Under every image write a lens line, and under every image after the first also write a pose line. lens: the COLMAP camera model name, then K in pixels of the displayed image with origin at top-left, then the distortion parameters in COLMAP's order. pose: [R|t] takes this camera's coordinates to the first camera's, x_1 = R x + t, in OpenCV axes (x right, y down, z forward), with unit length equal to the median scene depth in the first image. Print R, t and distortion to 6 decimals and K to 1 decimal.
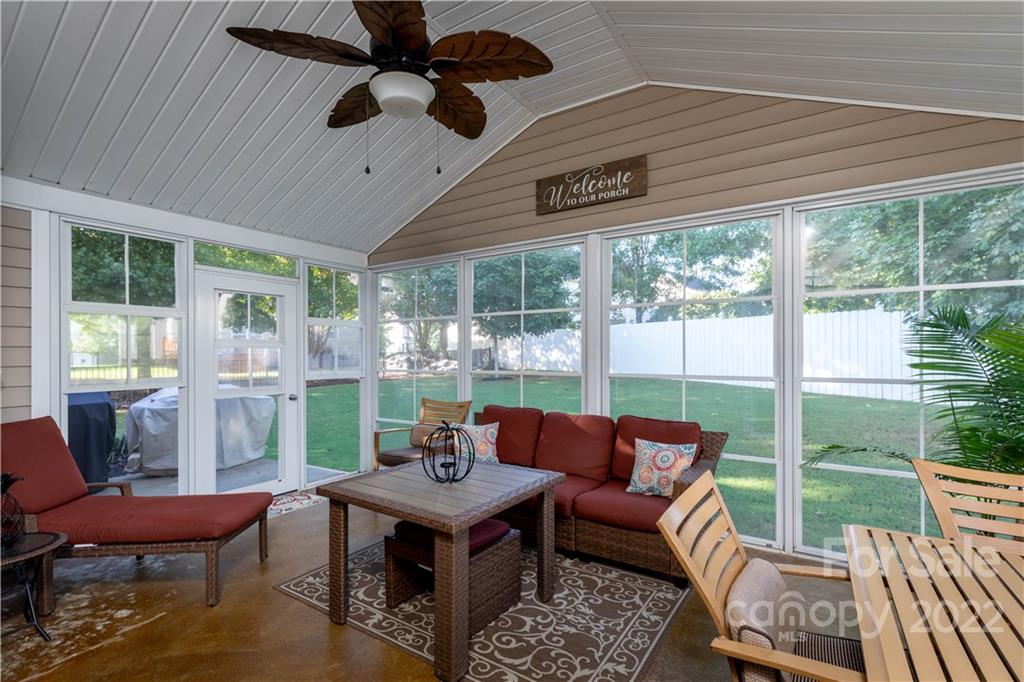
lens RADIAL K [[460.4, 0, 509.9], [0, 460.4, 348.5], [0, 0, 1]] dist [0.000667, 0.000033]
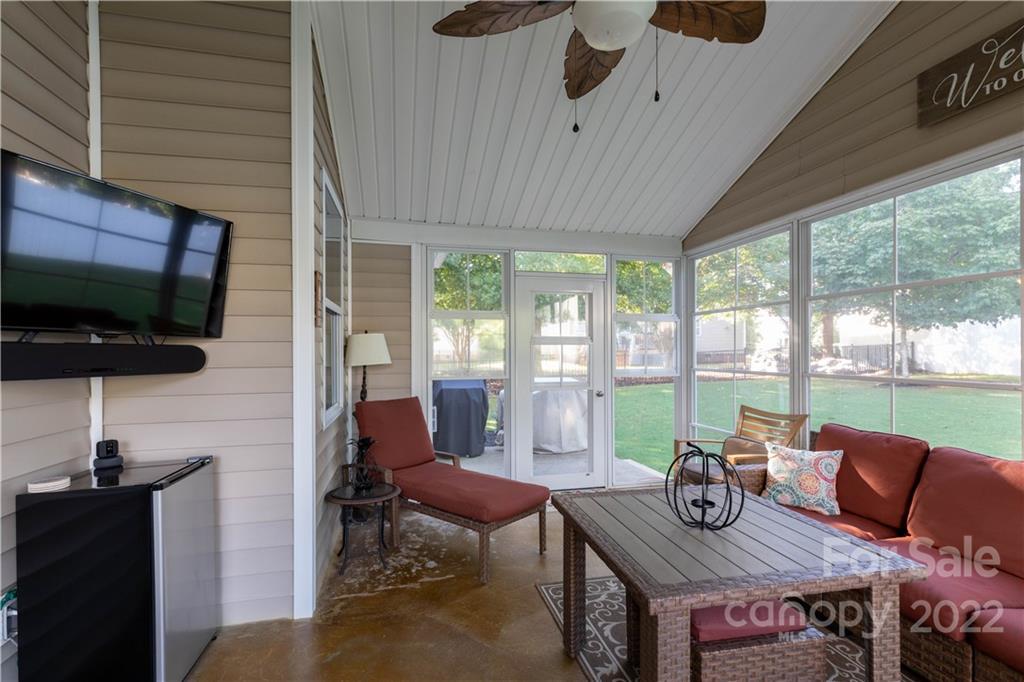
lens RADIAL K [[460.4, 0, 509.9], [0, 460.4, 348.5], [0, 0, 1]] dist [0.000667, 0.000033]
pose [[0.726218, -0.001794, -0.687462, 0.090437], [0.006968, 0.999964, 0.004751, 0.001501], [0.687429, -0.008241, 0.726205, 0.166587]]
